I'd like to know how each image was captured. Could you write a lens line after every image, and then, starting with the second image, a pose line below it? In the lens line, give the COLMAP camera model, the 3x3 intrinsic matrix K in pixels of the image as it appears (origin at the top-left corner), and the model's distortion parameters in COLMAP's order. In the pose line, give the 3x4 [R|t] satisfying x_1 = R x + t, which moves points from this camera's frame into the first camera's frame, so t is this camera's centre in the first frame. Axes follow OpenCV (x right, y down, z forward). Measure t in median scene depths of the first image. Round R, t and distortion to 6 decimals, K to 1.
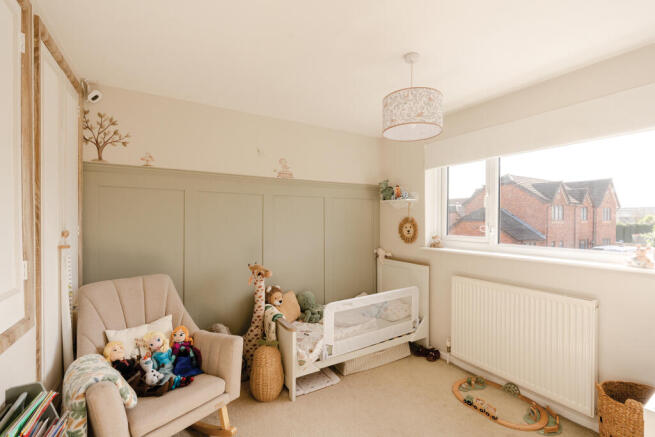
lens RADIAL K [[301.8, 0, 324.1], [0, 301.8, 209.3], [0, 0, 1]] dist [-0.011267, 0.000727]
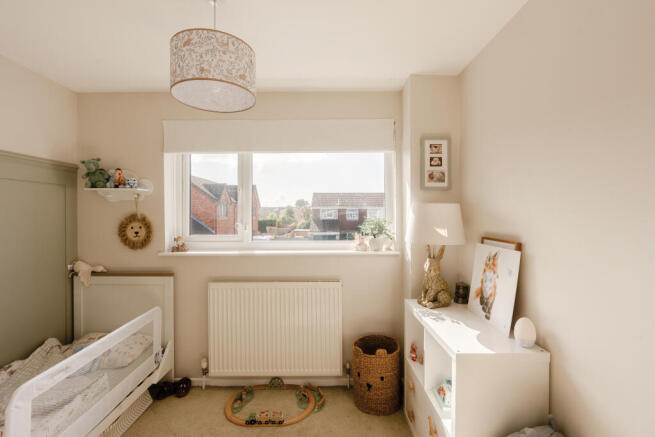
lens RADIAL K [[301.8, 0, 324.1], [0, 301.8, 209.3], [0, 0, 1]] dist [-0.011267, 0.000727]
pose [[0.495808, 0.016063, 0.868283, -0.151218], [-0.024221, 0.999696, -0.004664, 0.009613], [-0.868094, -0.018718, 0.496047, 0.296660]]
